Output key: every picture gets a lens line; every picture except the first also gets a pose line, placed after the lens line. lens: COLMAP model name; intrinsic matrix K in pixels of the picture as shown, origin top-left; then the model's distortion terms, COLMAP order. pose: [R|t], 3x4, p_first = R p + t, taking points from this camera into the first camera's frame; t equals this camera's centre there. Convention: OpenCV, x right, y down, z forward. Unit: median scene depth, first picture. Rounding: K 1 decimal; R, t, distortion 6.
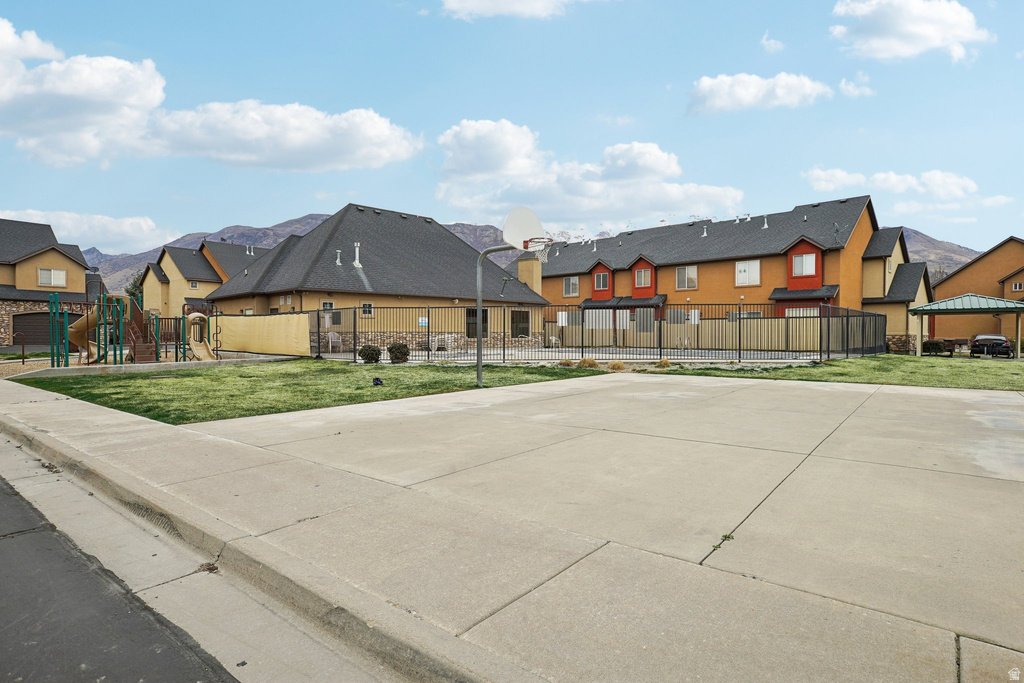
lens RADIAL K [[541.9, 0, 510.9], [0, 541.9, 343.9], [0, 0, 1]] dist [-0.001229, -0.000394]
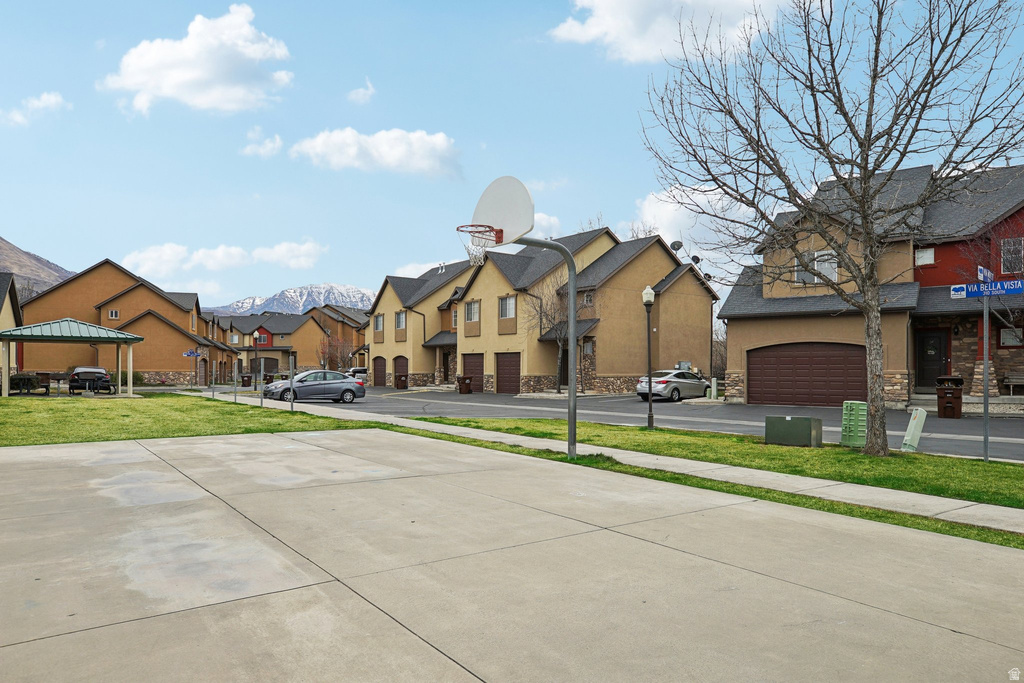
lens RADIAL K [[656.6, 0, 531.3], [0, 656.6, 367.4], [0, 0, 1]] dist [0.004288, 0.002841]
pose [[0.245465, -0.001910, 0.969404, 0.170814], [0.014725, 0.999890, -0.001759, -0.022711], [-0.969294, 0.014706, 0.245466, 0.264887]]
